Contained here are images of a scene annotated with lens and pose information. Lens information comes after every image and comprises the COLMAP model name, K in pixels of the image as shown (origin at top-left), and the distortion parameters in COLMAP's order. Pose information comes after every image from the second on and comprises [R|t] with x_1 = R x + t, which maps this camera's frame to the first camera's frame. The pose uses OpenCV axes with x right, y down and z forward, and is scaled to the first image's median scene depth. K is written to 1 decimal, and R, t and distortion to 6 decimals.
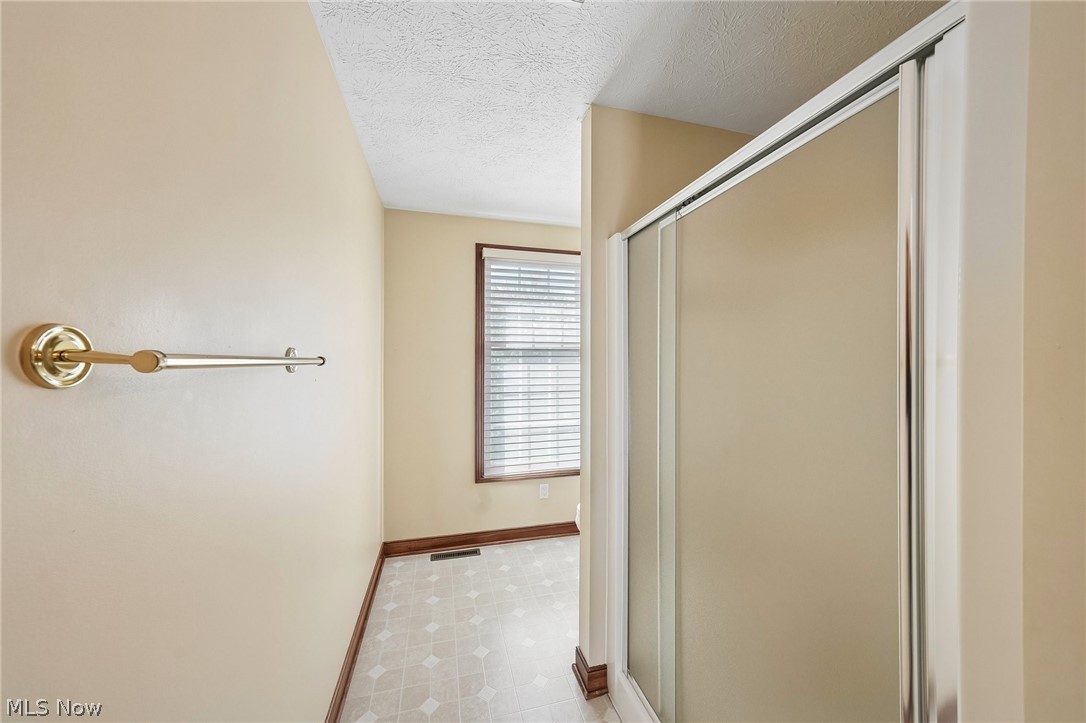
lens RADIAL K [[374.4, 0, 541.3], [0, 374.4, 363.5], [0, 0, 1]] dist [0.000921, -0.000163]
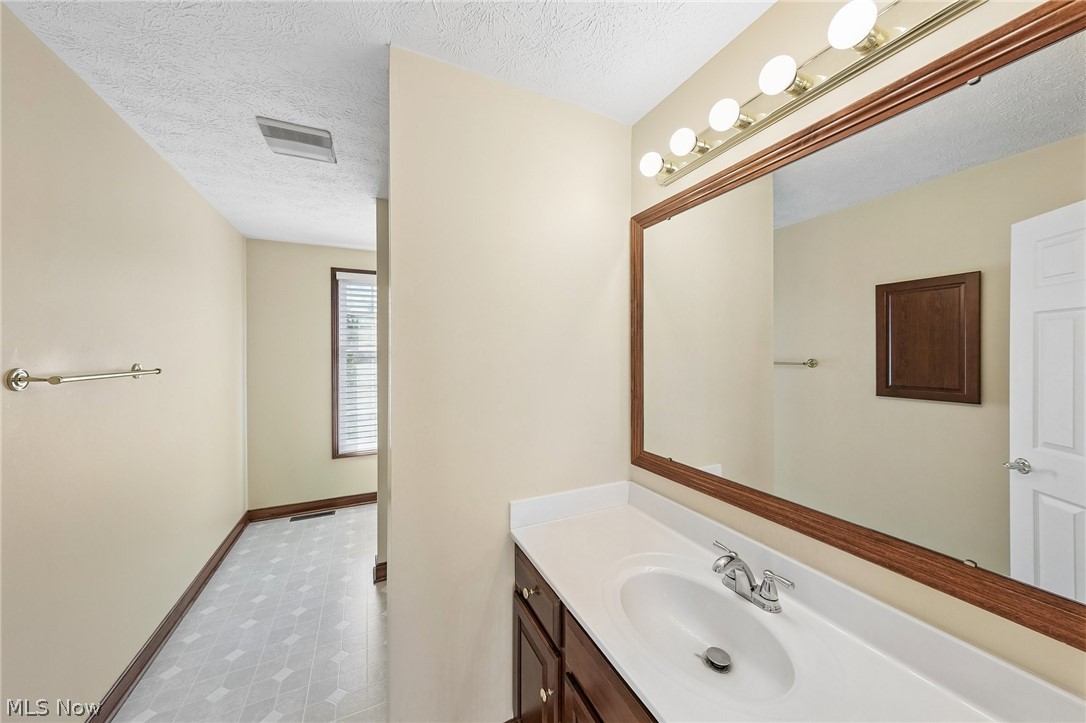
lens RADIAL K [[374.4, 0, 545.4], [0, 374.4, 353.2], [0, 0, 1]] dist [0.000921, -0.000163]
pose [[0.984059, -0.013879, 0.177299, 0.325610], [0.014385, 0.999895, -0.001571, -0.023955], [-0.177259, 0.004097, 0.984156, -0.381581]]
